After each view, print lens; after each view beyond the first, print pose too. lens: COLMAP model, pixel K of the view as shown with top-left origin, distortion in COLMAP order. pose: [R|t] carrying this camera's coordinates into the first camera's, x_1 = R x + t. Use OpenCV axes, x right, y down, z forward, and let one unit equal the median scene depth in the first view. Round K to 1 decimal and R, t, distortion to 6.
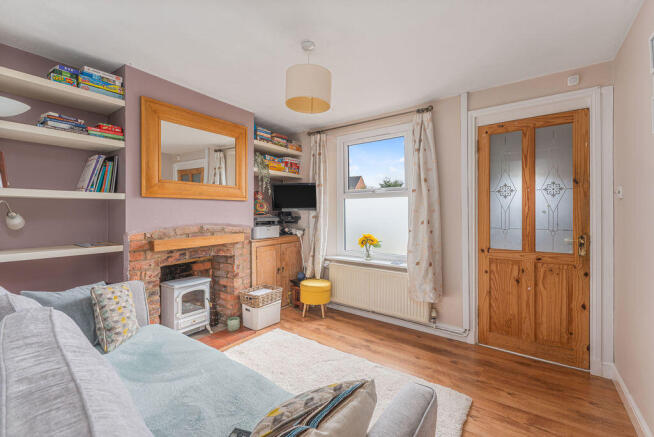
lens RADIAL K [[281.7, 0, 327.8], [0, 281.7, 214.3], [0, 0, 1]] dist [-0.014404, -0.000095]
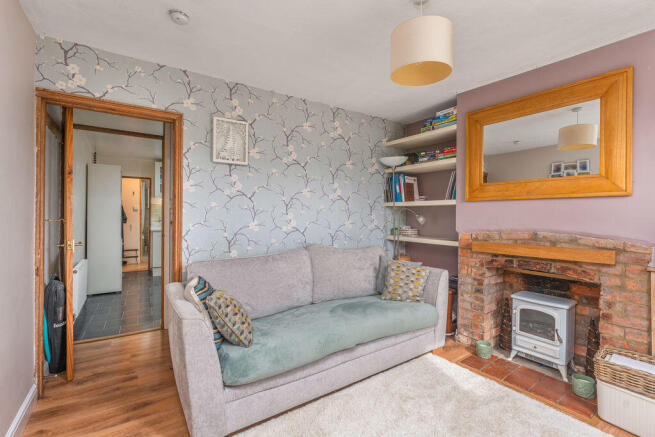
lens RADIAL K [[293.7, 0, 325.5], [0, 293.7, 215.1], [0, 0, 1]] dist [-0.000717, -0.000425]
pose [[-0.334198, 0.003608, -0.942496, 0.557277], [-0.007049, 0.999955, 0.006328, -0.008654], [0.942477, 0.008758, -0.334157, 0.726439]]
